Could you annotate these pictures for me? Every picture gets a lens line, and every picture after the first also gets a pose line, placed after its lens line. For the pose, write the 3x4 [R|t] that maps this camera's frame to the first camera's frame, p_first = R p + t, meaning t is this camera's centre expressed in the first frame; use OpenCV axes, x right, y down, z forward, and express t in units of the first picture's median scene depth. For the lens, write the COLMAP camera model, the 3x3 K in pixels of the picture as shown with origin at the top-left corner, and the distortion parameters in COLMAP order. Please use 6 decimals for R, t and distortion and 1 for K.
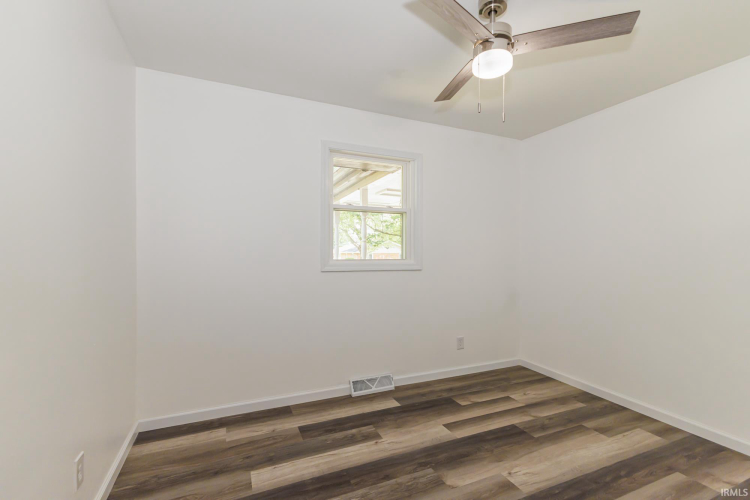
lens RADIAL K [[336.1, 0, 375.0], [0, 336.1, 250.0], [0, 0, 1]] dist [0.016830, -0.006590]
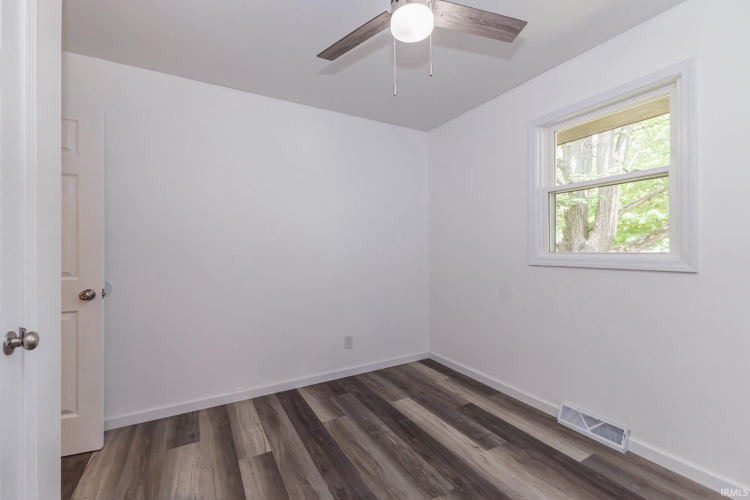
lens RADIAL K [[336.1, 0, 375.0], [0, 336.1, 250.0], [0, 0, 1]] dist [0.016830, -0.006590]
pose [[0.076736, -0.004441, -0.997042, 0.836291], [0.010593, 0.999937, -0.003639, 0.026515], [0.996995, -0.010282, 0.076778, 0.600717]]
